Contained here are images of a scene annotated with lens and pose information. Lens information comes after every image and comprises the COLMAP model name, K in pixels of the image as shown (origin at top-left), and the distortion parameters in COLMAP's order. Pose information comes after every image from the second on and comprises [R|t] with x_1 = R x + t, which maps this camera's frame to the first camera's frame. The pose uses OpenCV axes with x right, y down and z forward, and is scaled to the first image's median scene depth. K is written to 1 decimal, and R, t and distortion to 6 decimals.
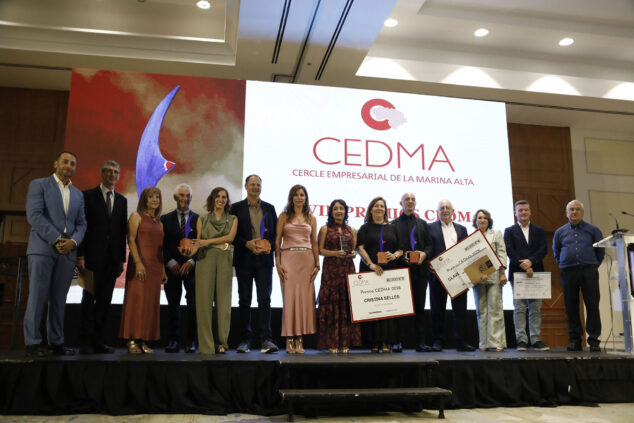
lens RADIAL K [[580.1, 0, 317.0], [0, 580.1, 211.5], [0, 0, 1]] dist [-0.063965, 0.027379]
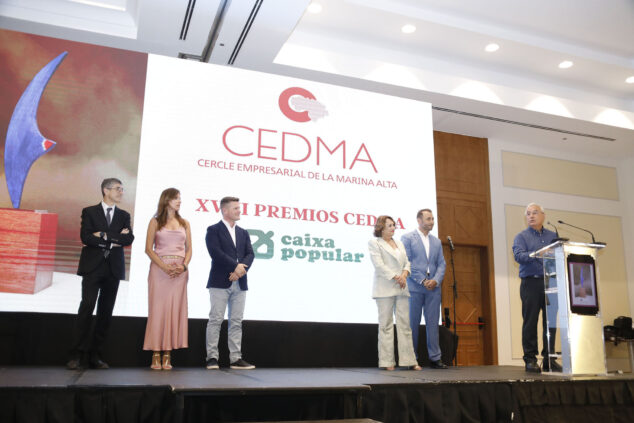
lens RADIAL K [[580.1, 0, 317.0], [0, 580.1, 211.5], [0, 0, 1]] dist [-0.063965, 0.027379]
pose [[0.985144, 0.044116, 0.165967, -0.006218], [-0.040528, 0.998867, -0.024951, 0.019946], [-0.166880, 0.017854, 0.985816, 0.113425]]
